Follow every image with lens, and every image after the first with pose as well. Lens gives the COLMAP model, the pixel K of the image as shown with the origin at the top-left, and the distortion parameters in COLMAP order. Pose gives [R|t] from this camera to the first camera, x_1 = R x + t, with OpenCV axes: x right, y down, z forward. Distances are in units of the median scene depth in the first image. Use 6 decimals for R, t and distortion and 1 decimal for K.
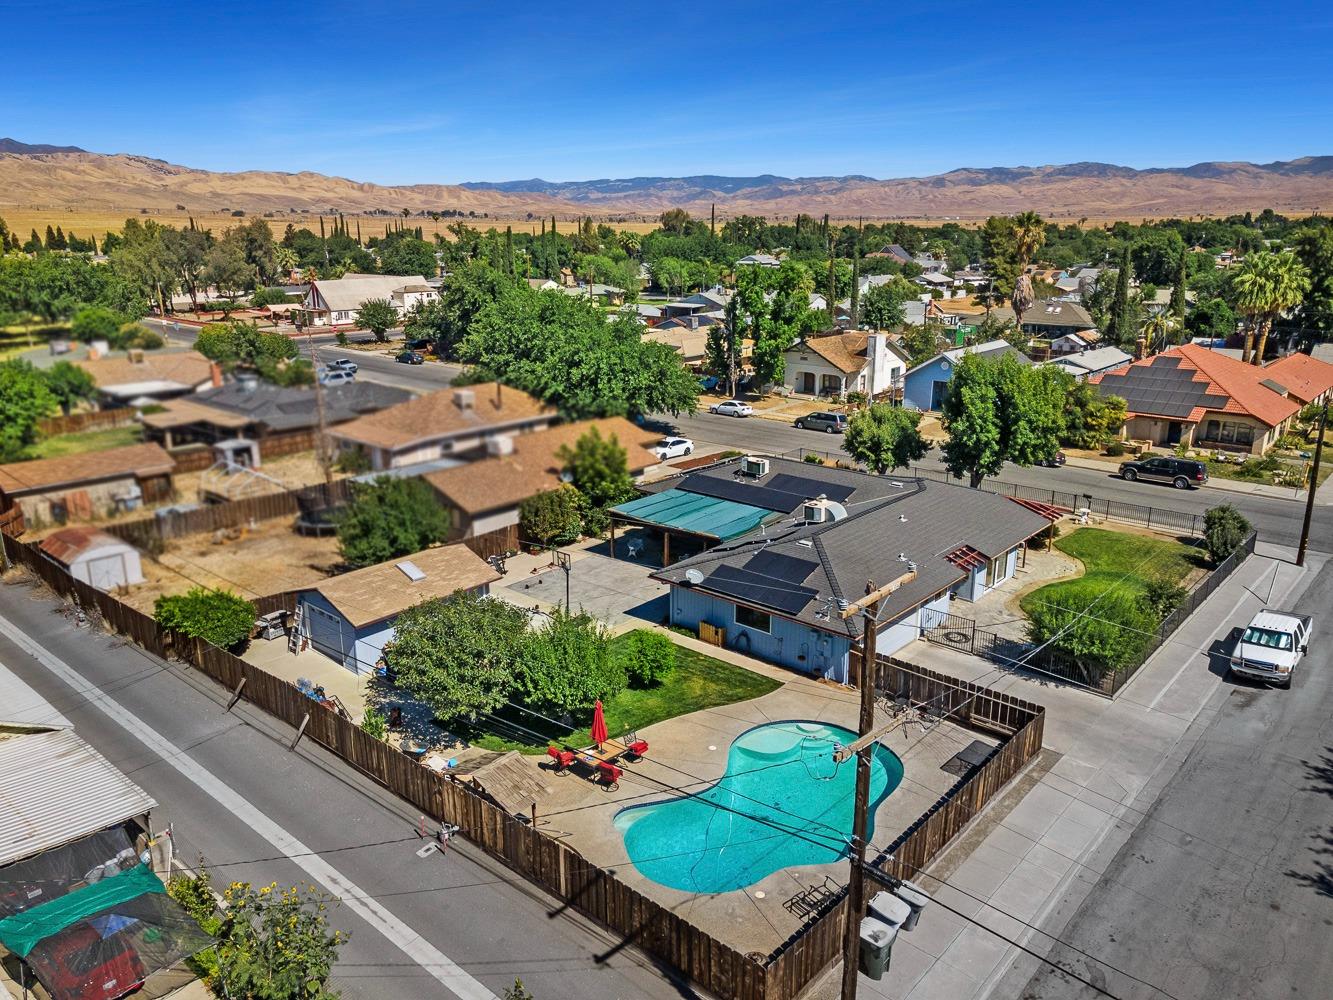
lens RADIAL K [[979.0, 0, 666.5], [0, 979.0, 500.0], [0, 0, 1]] dist [0.005318, 0.063038]
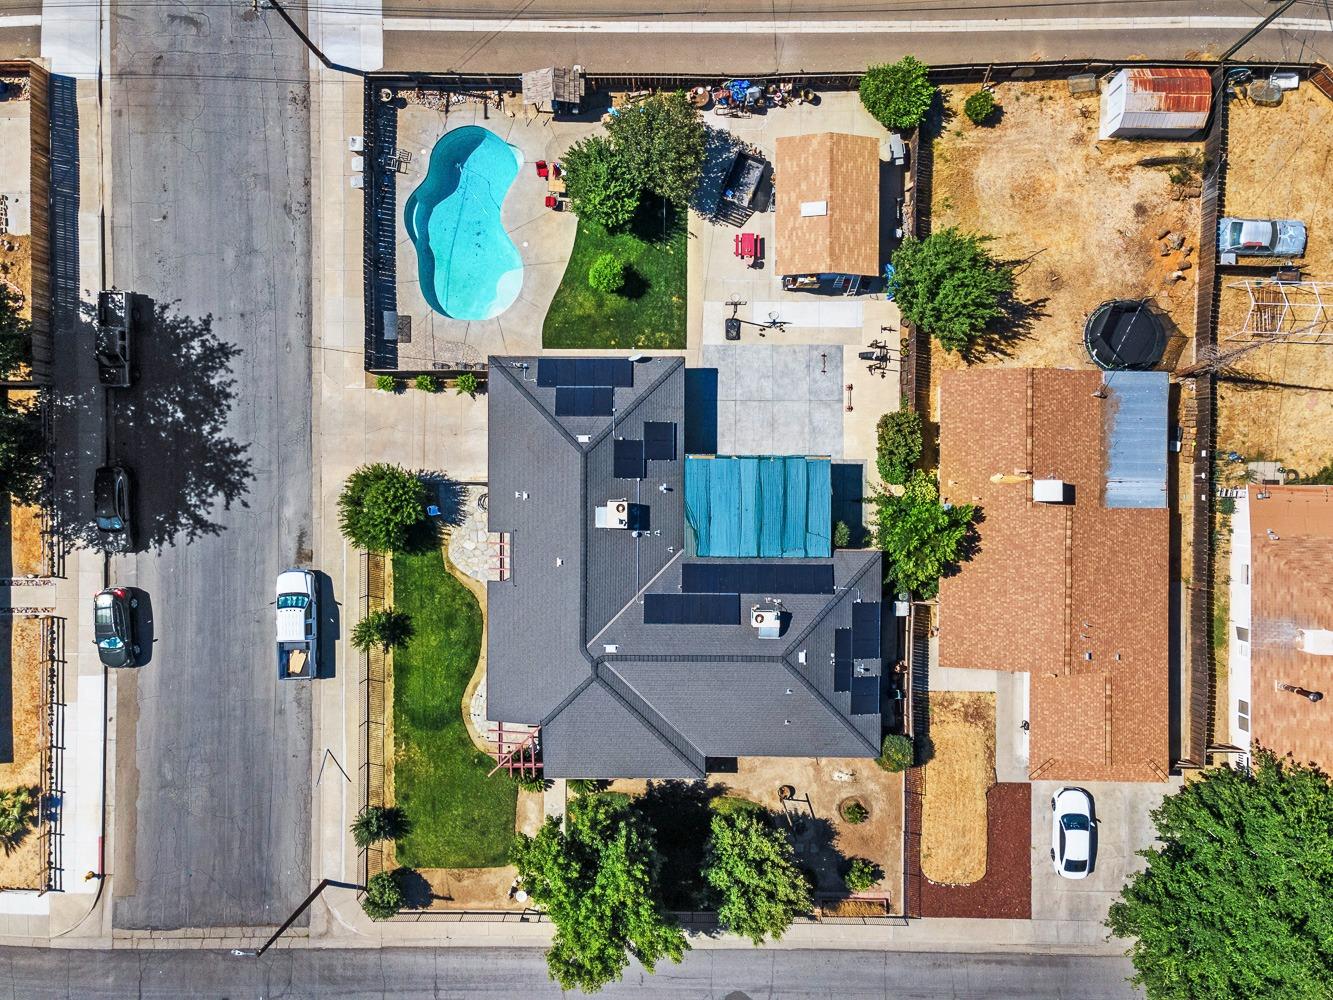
lens RADIAL K [[979.0, 0, 666.5], [0, 979.0, 500.0], [0, 0, 1]] dist [0.005318, 0.063038]
pose [[-0.755603, 0.655013, 0.004727, 0.092013], [-0.164331, -0.196542, 0.966626, -0.971335], [0.634082, 0.729609, 0.256147, 0.704579]]
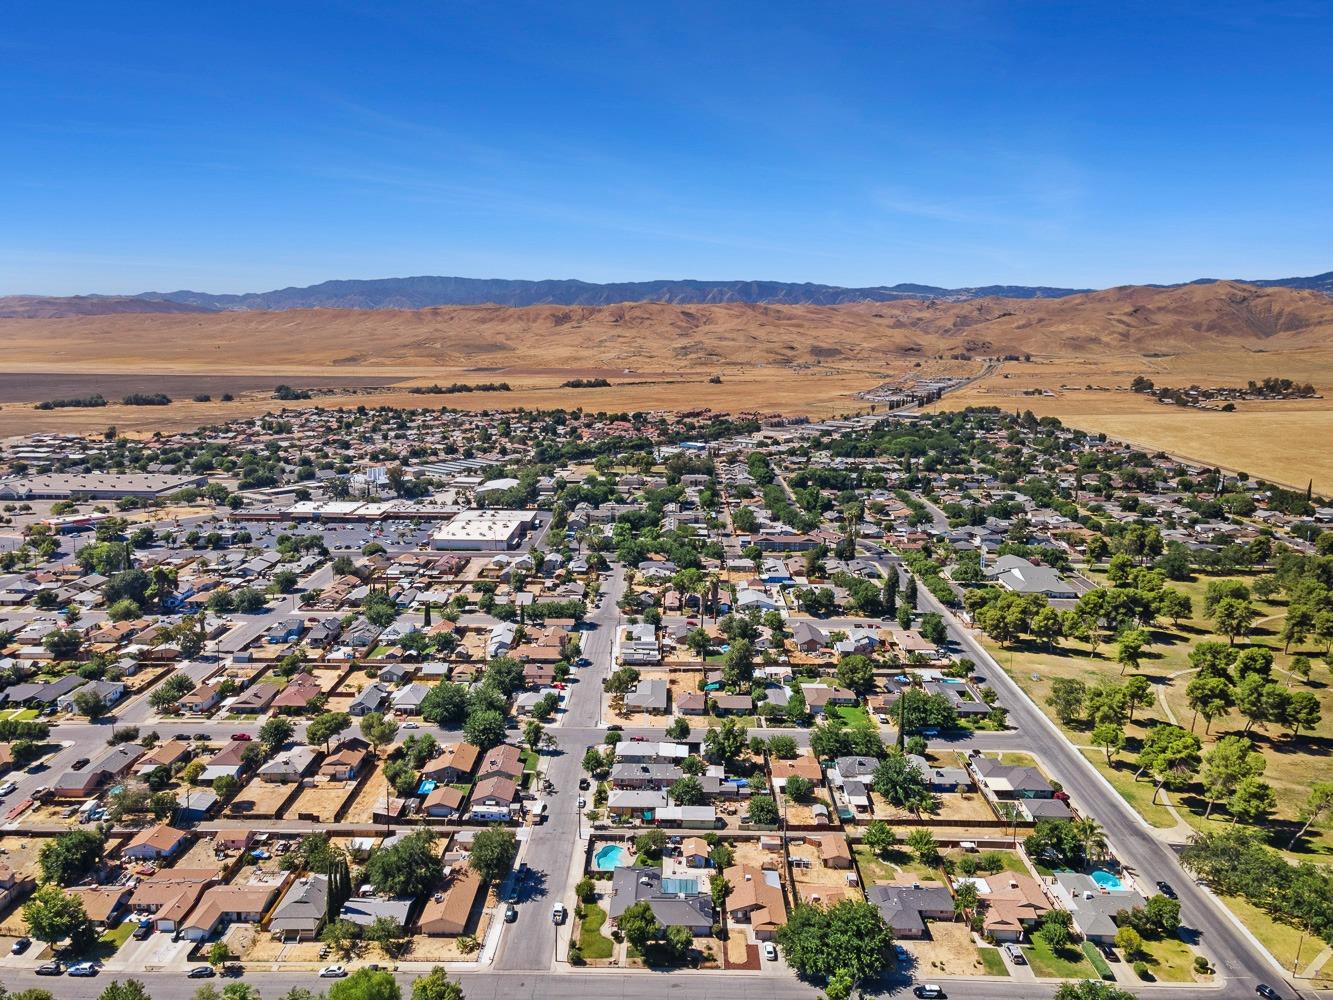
lens RADIAL K [[997.5, 0, 666.5], [0, 997.5, 500.0], [0, 0, 1]] dist [0.020583, 0.058977]
pose [[-0.760540, 0.108076, -0.640233, 2.631861], [-0.179407, 0.912681, 0.367187, -3.052445], [0.624012, 0.394123, -0.674741, 3.237614]]
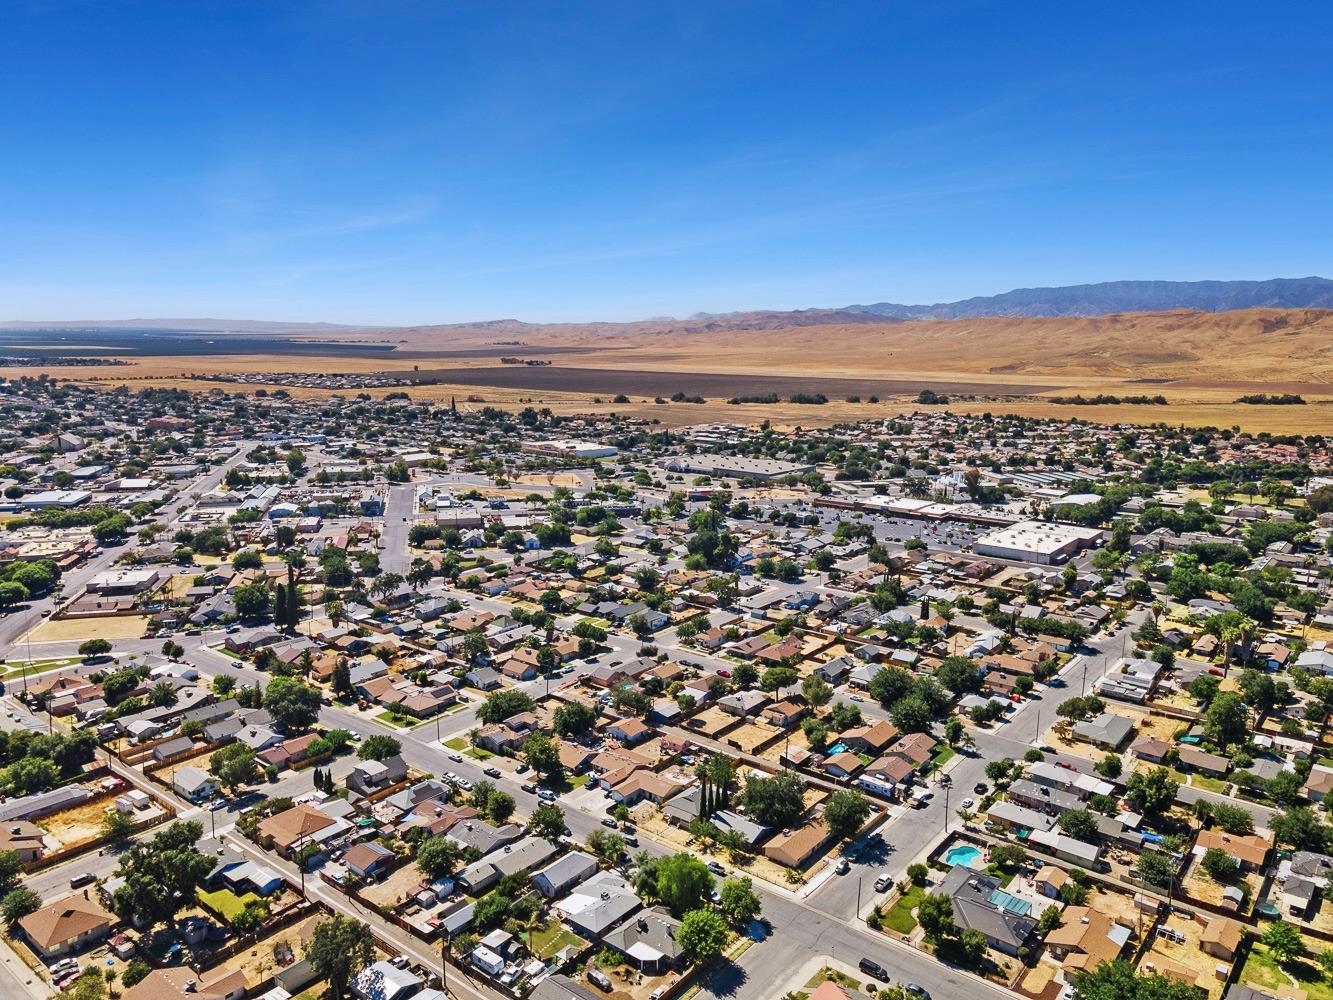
lens RADIAL K [[991.3, 0, 666.5], [0, 991.3, 500.0], [0, 0, 1]] dist [0.061808, -0.000829]
pose [[-0.998628, -0.000401, -0.052362, 1.685204], [-0.022791, 0.903618, 0.427733, -3.290030], [0.047143, 0.428339, -0.902387, 4.065054]]
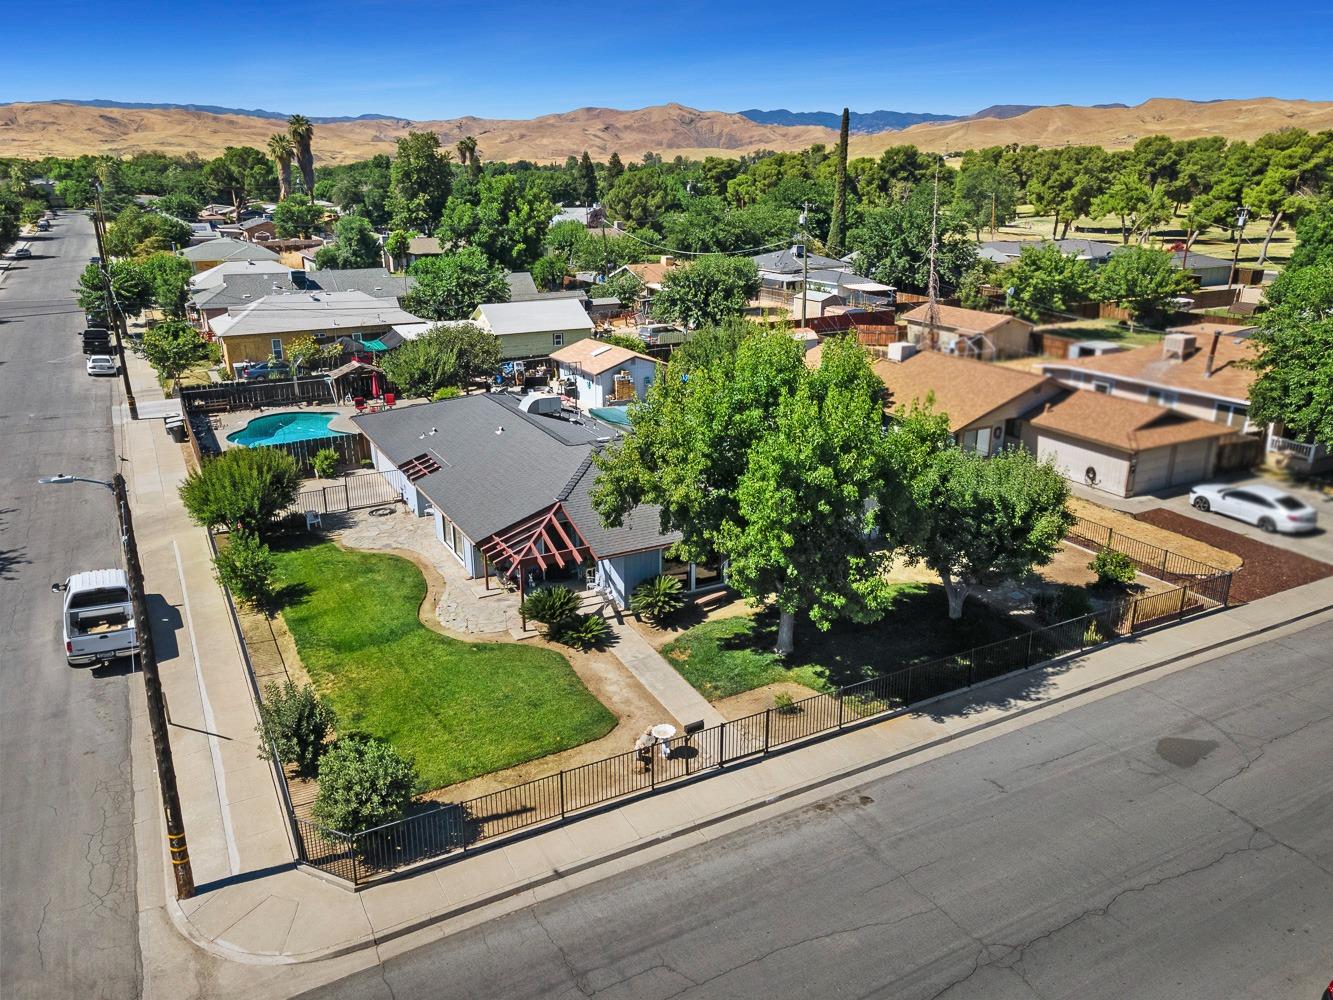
lens RADIAL K [[979.0, 0, 666.5], [0, 979.0, 500.0], [0, 0, 1]] dist [0.005318, 0.063038]
pose [[-0.346169, 0.295266, -0.890497, 0.915740], [-0.244676, 0.887921, 0.389526, -0.282361], [0.905704, 0.352725, -0.235126, 1.276706]]
